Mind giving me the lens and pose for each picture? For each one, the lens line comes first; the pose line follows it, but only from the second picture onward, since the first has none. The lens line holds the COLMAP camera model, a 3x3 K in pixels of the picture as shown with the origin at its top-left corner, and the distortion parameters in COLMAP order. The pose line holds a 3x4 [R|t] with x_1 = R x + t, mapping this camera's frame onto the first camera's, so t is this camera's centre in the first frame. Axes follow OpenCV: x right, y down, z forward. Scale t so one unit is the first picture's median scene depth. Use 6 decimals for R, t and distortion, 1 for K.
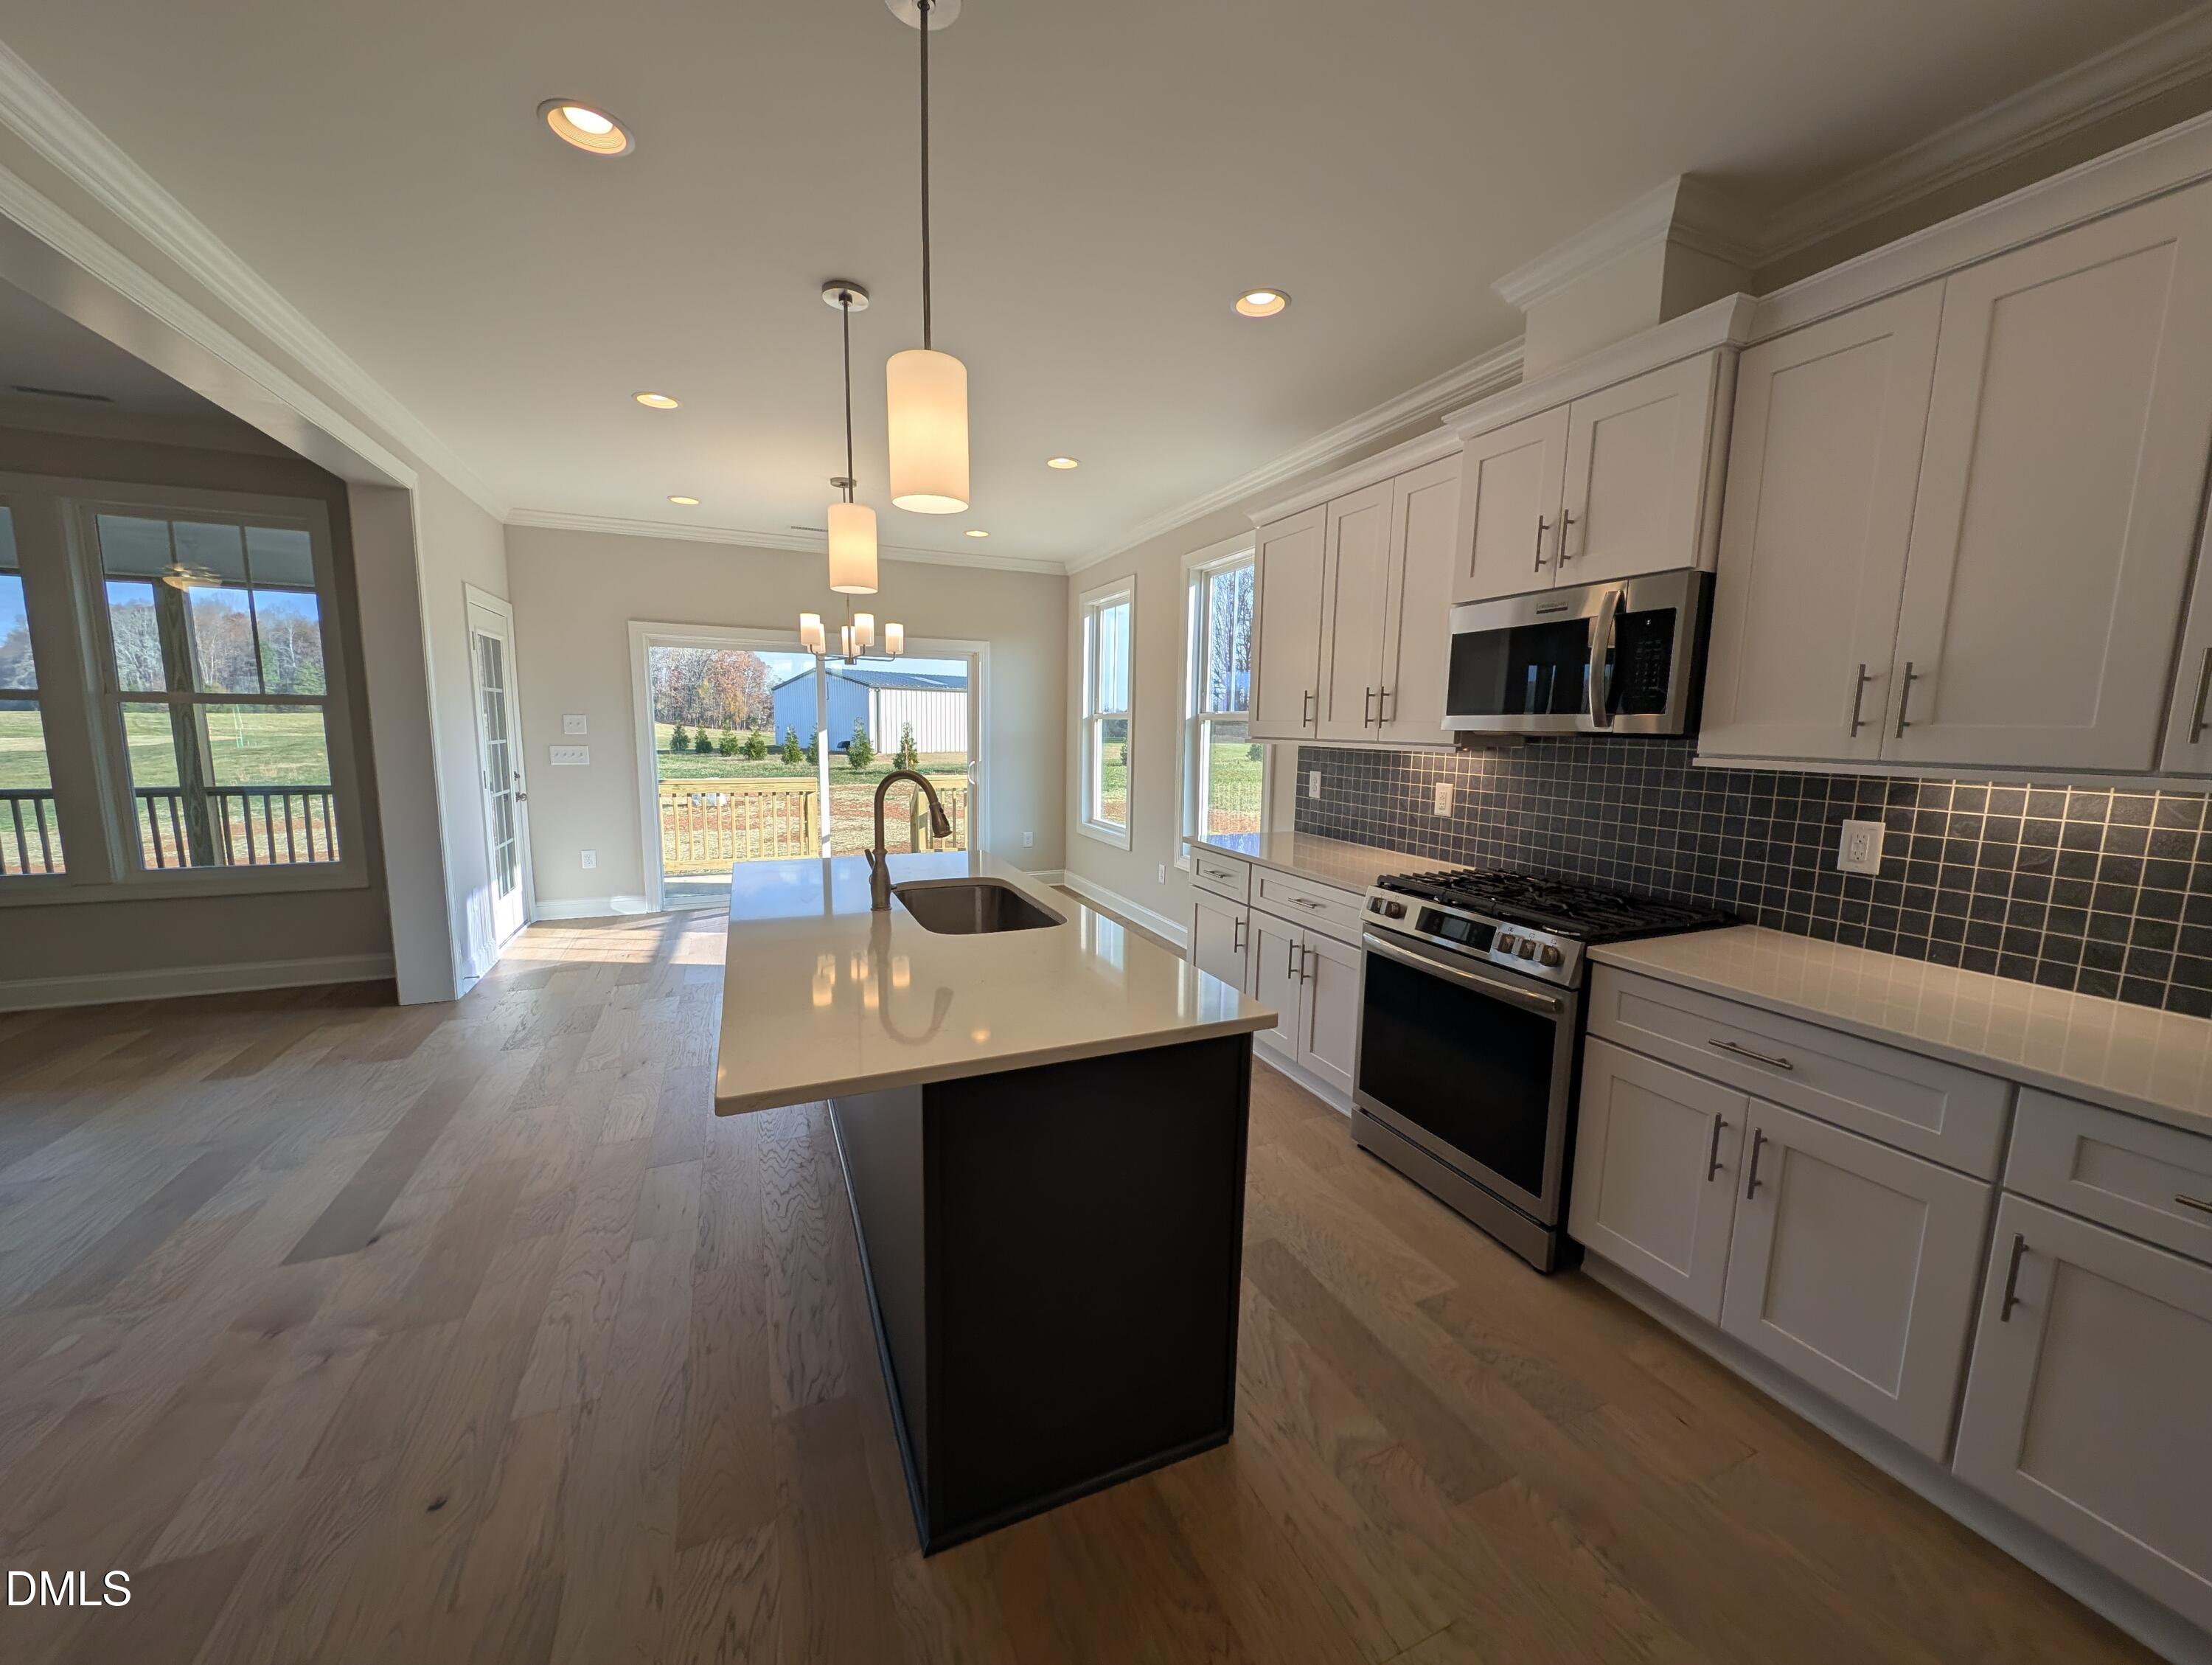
lens RADIAL K [[823.6, 0, 1106.0], [0, 823.6, 832.5], [0, 0, 1]] dist [0.002449, -0.000888]
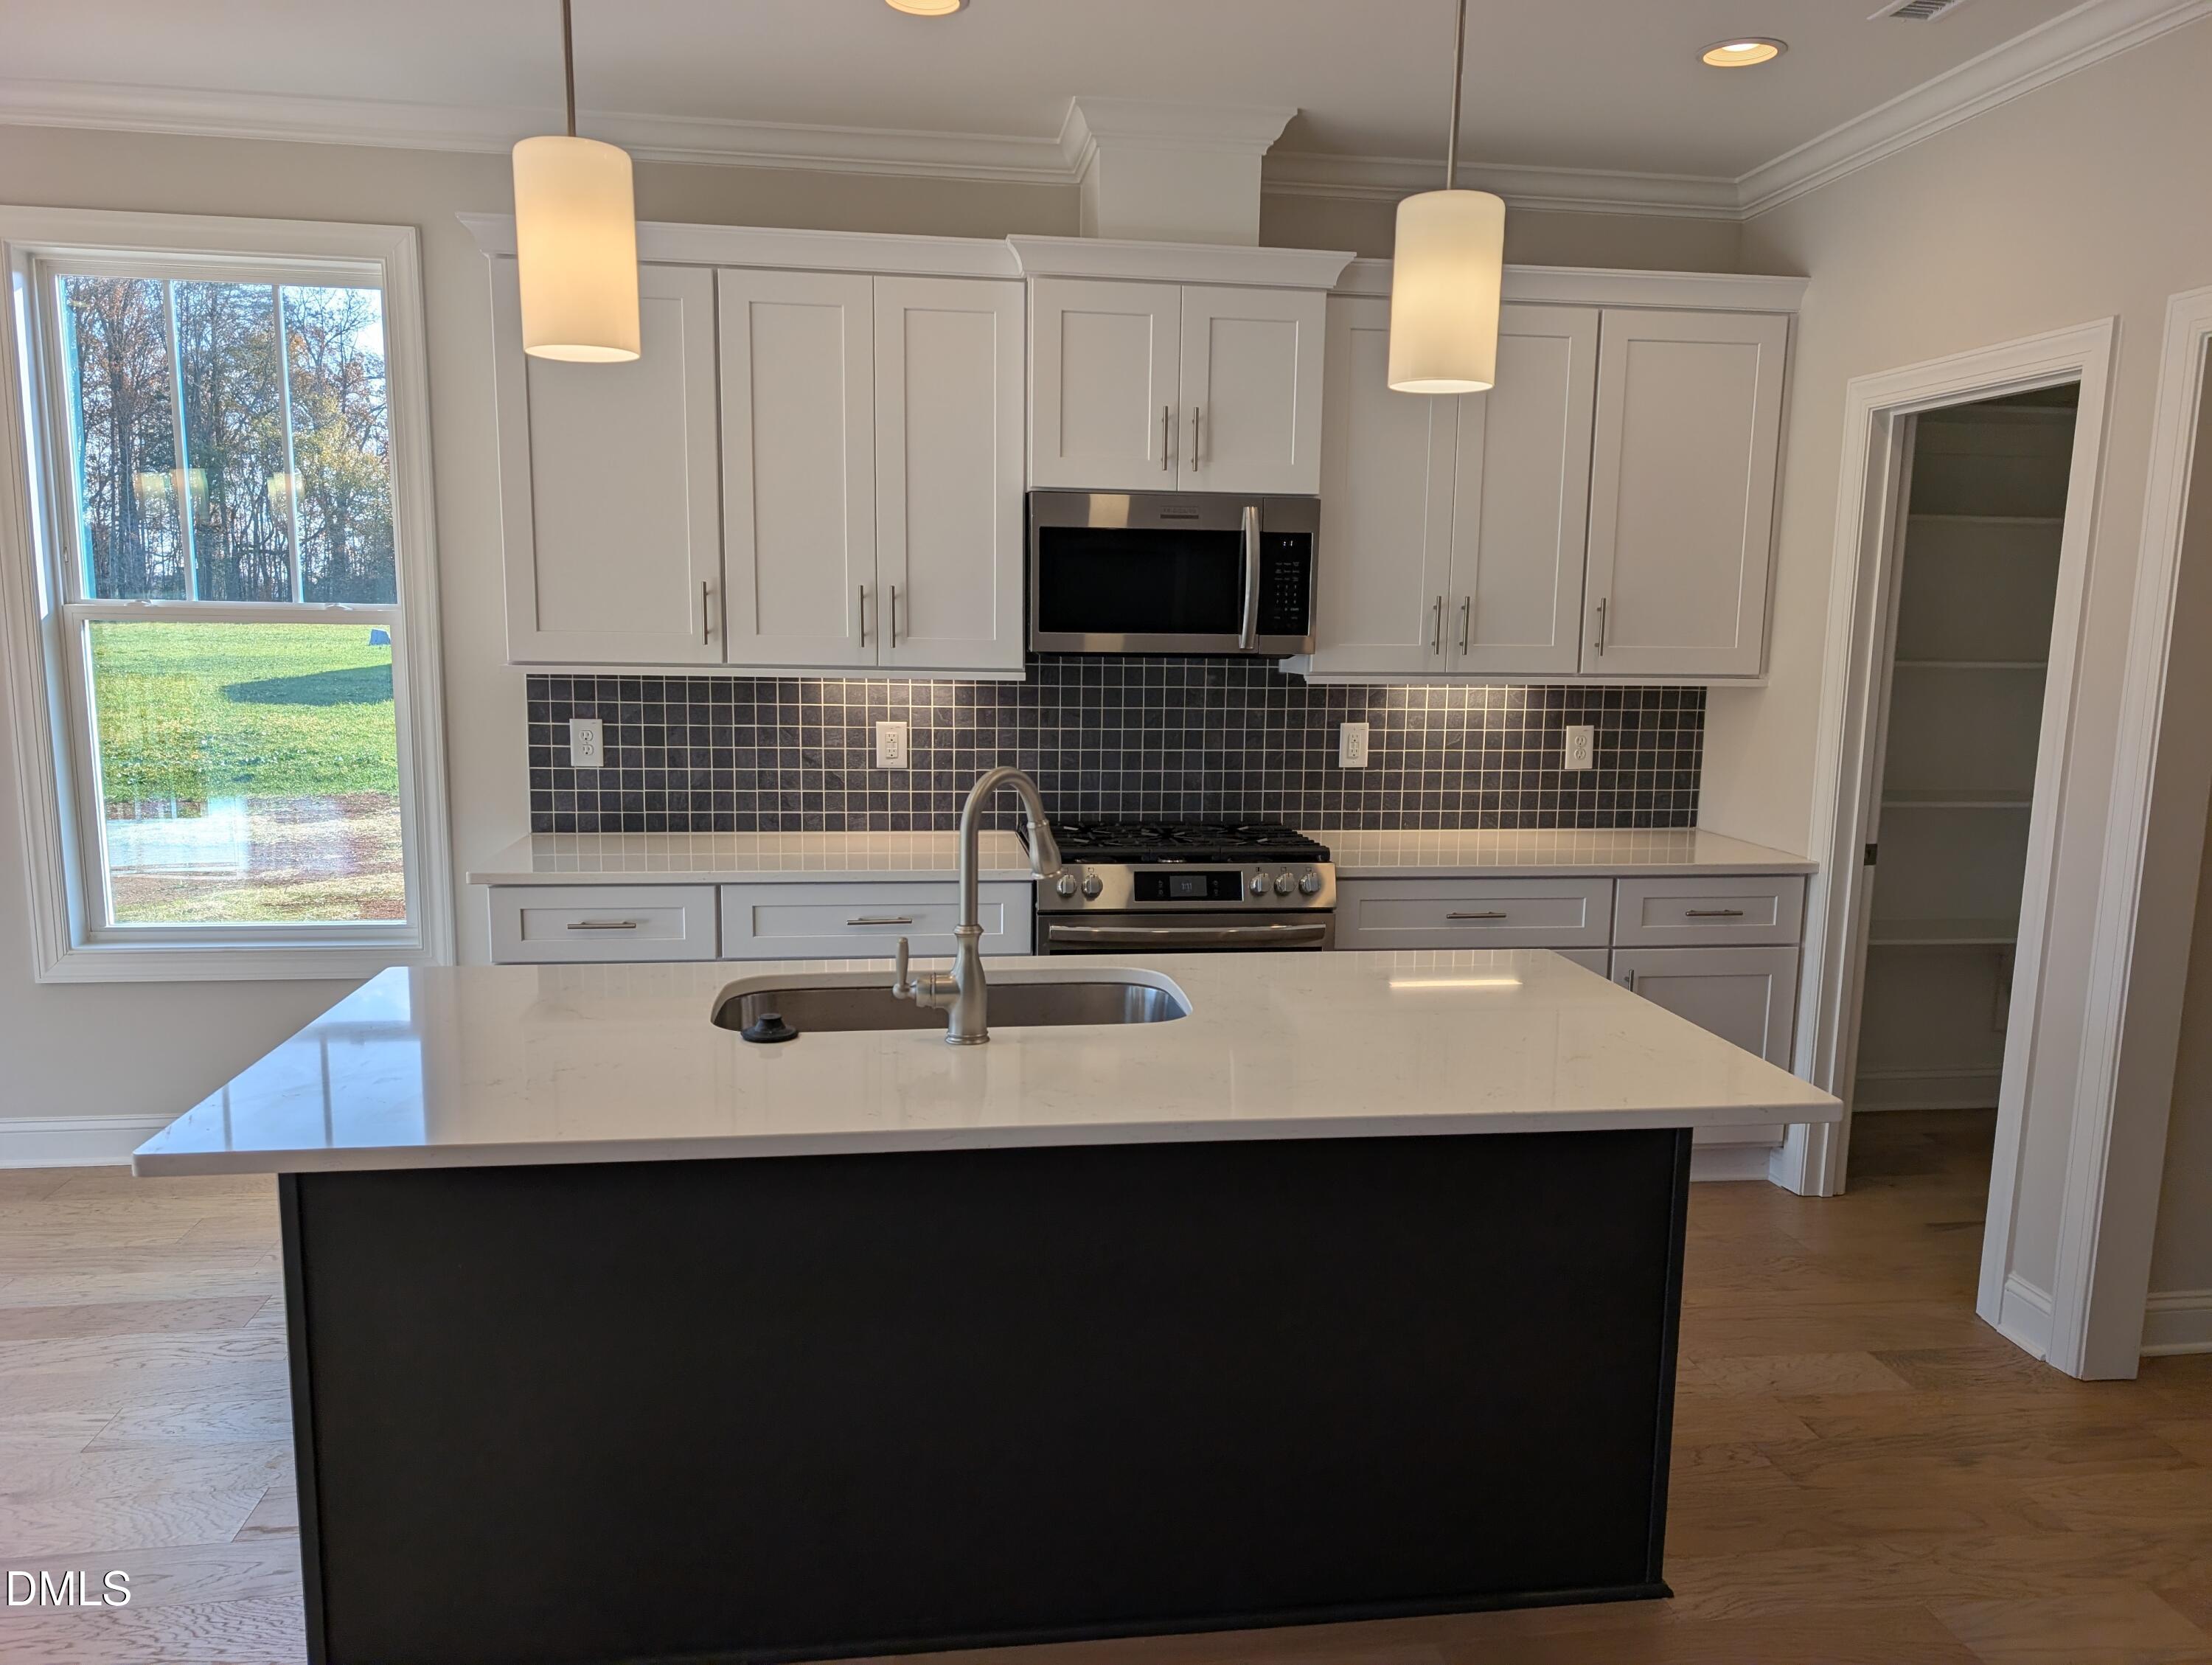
lens RADIAL K [[1606.6, 0, 1111.7], [0, 1606.6, 873.2], [0, 0, 1]] dist [0.160202, -0.223570]
pose [[0.265368, -0.167169, 0.949544, -1.114680], [0.115532, 0.983271, 0.140819, -0.133555], [-0.957200, 0.072334, 0.280242, 0.558814]]
